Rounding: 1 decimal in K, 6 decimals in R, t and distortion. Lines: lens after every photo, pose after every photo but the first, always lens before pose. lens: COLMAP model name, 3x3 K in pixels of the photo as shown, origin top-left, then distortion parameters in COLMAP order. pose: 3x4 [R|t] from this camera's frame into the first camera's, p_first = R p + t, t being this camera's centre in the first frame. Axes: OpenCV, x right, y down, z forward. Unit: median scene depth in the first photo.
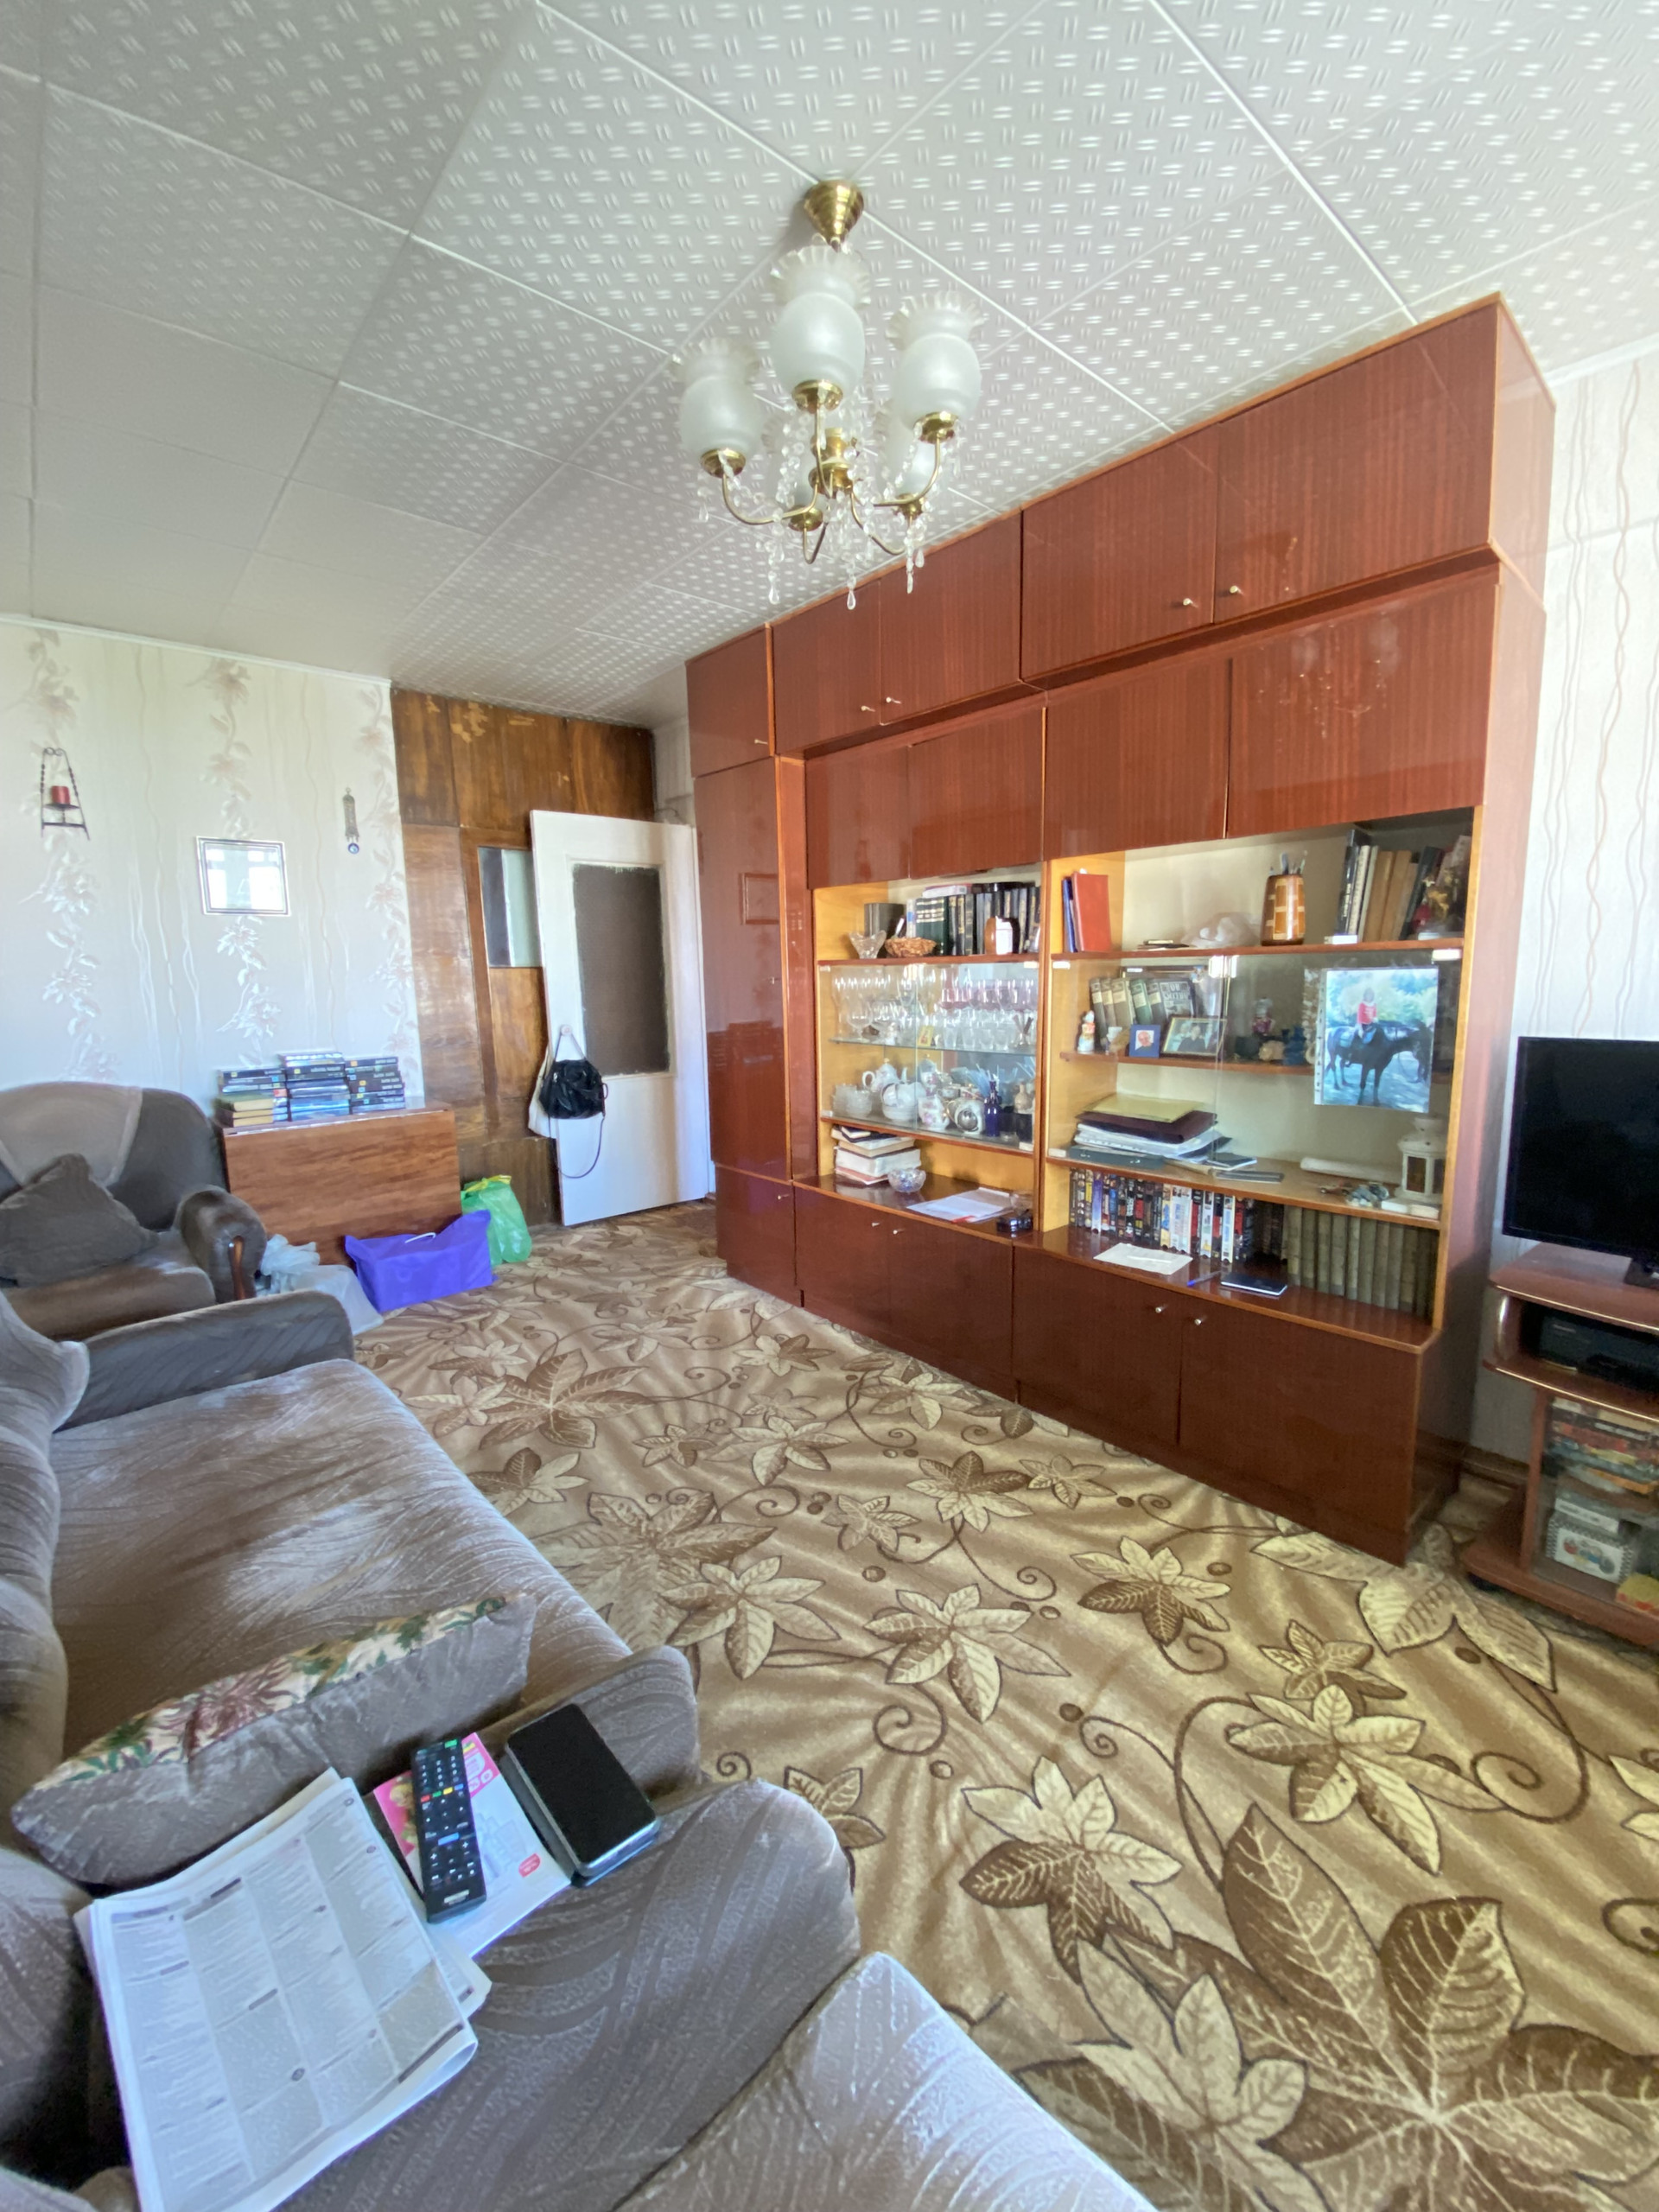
lens RADIAL K [[893.8, 0, 846.6], [0, 893.8, 1087.9], [0, 0, 1]] dist [0.010997, -0.016184]
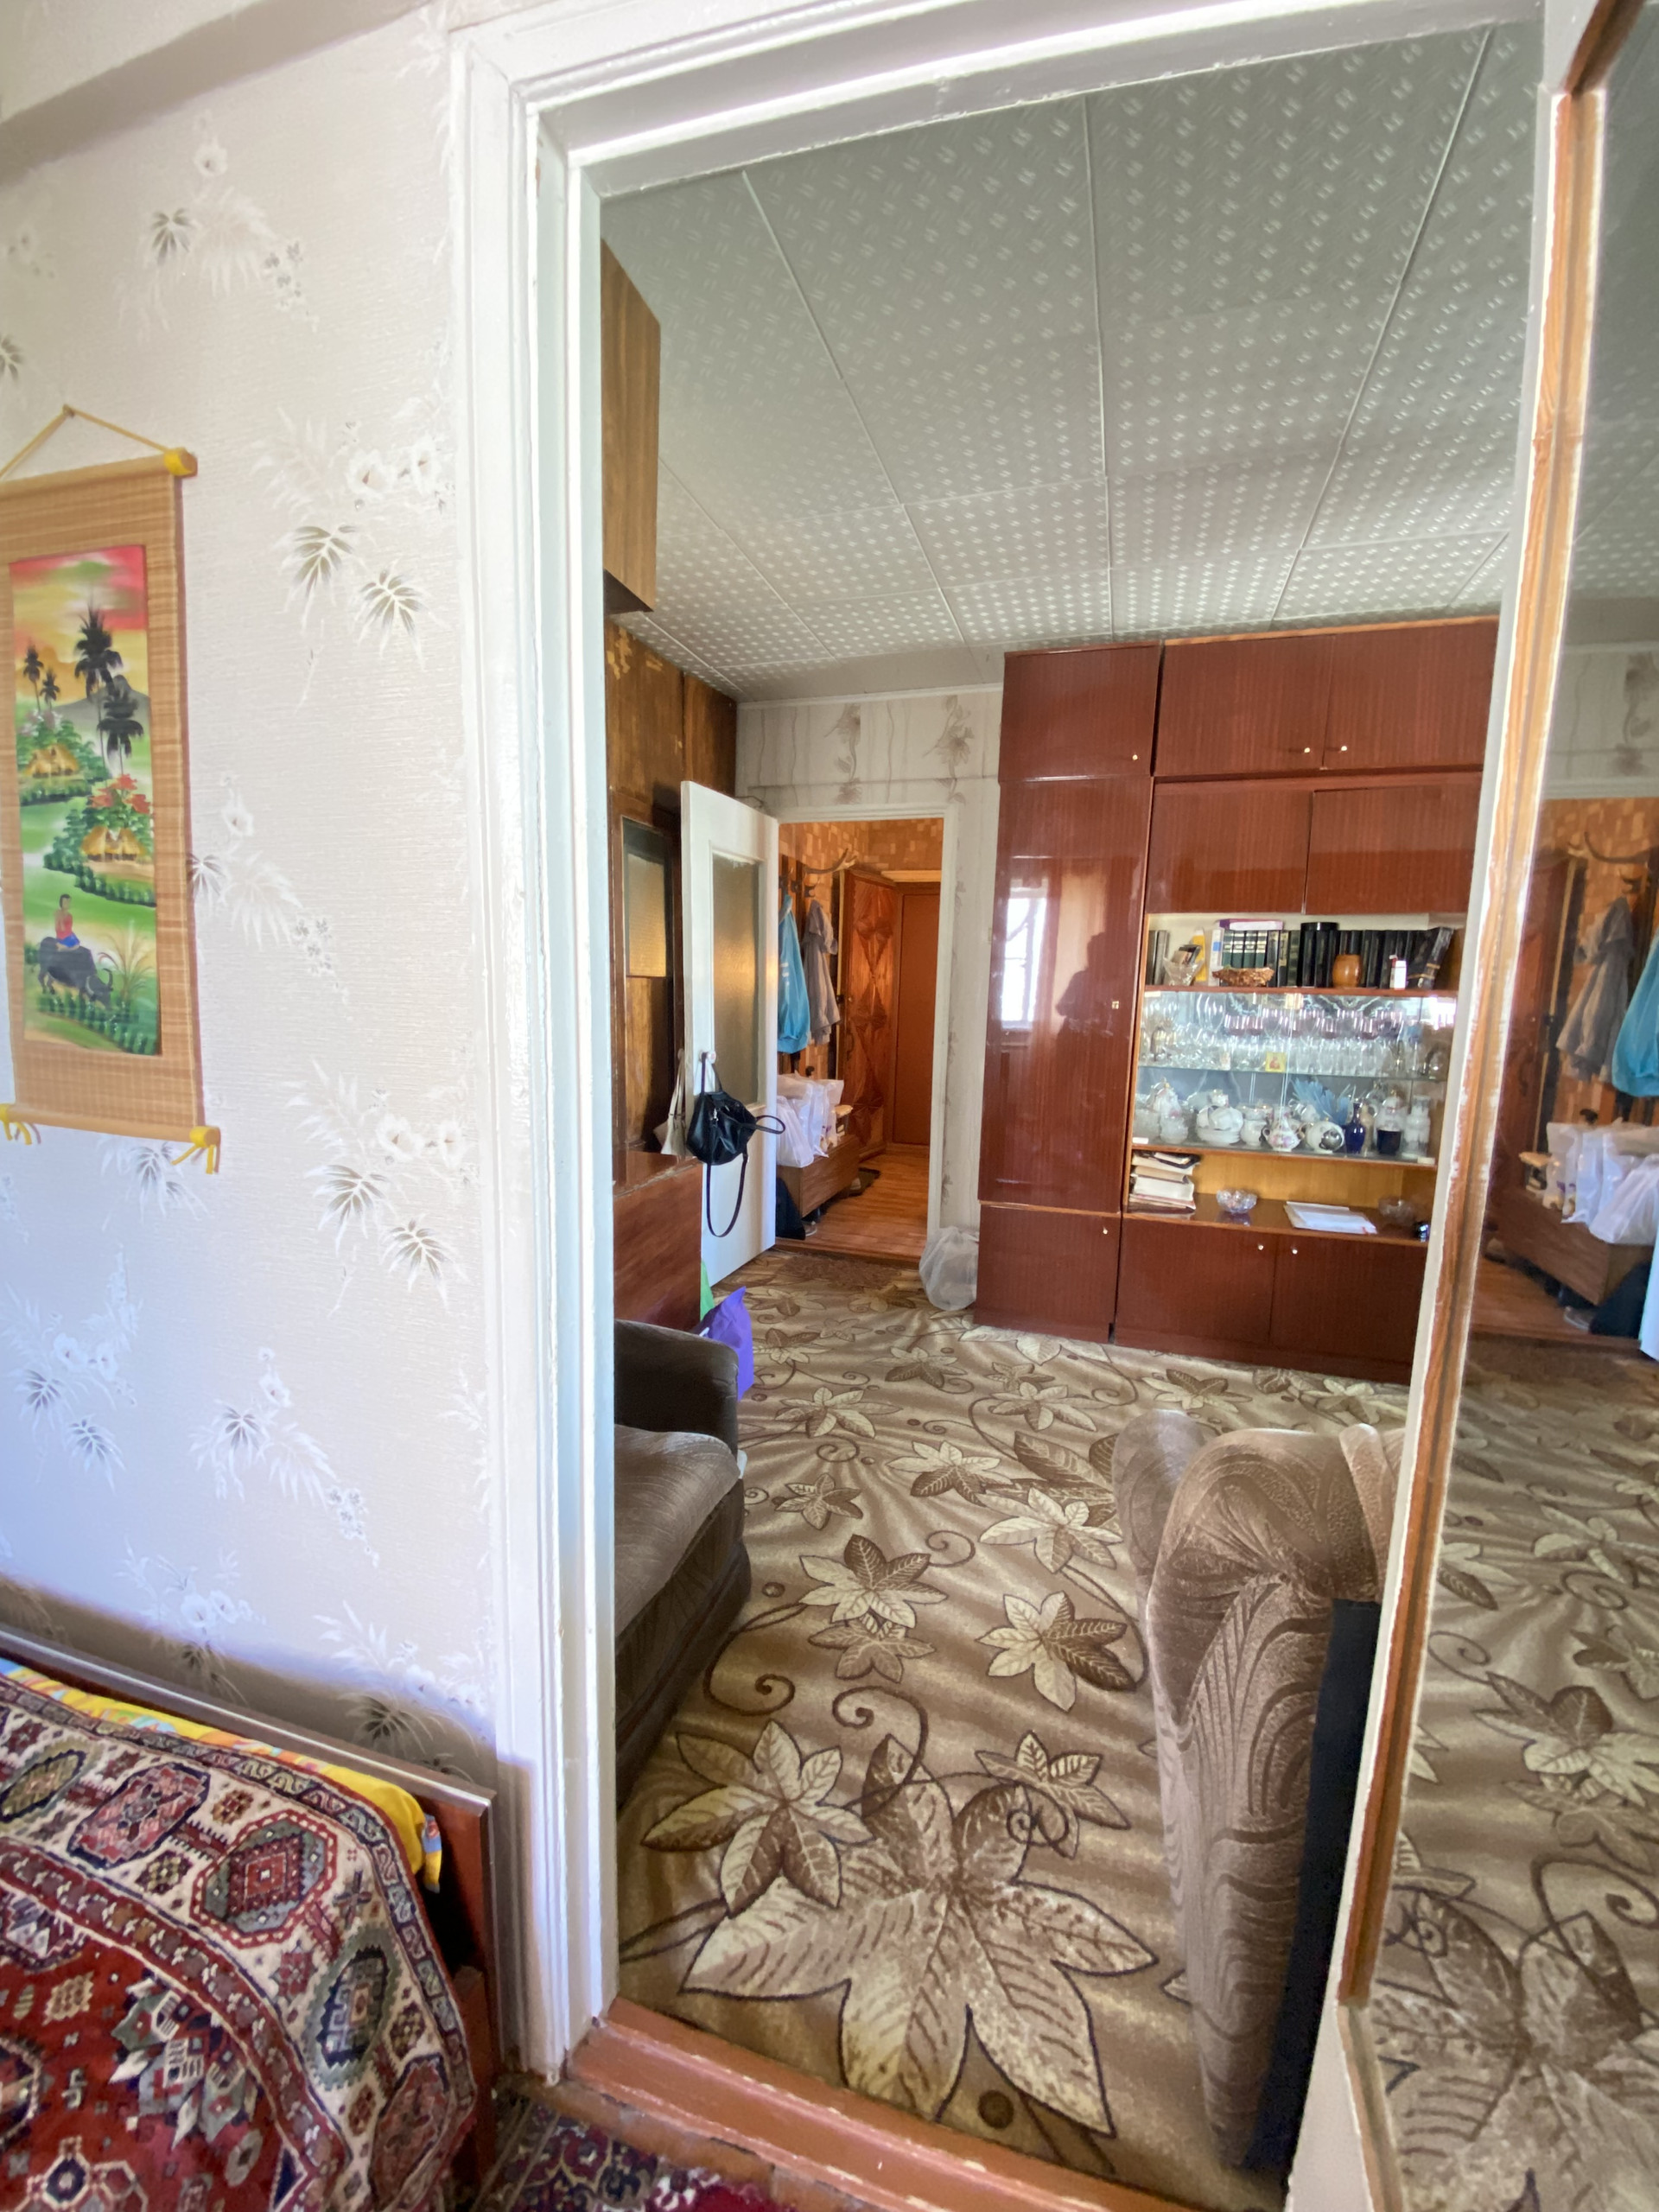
lens RADIAL K [[893.8, 0, 821.5], [0, 893.8, 1091.3], [0, 0, 1]] dist [0.010997, -0.016184]
pose [[0.865262, -0.031054, 0.500357, -1.007794], [0.034175, 0.999412, 0.002928, -0.050194], [-0.500154, 0.014566, 0.865814, 0.396840]]
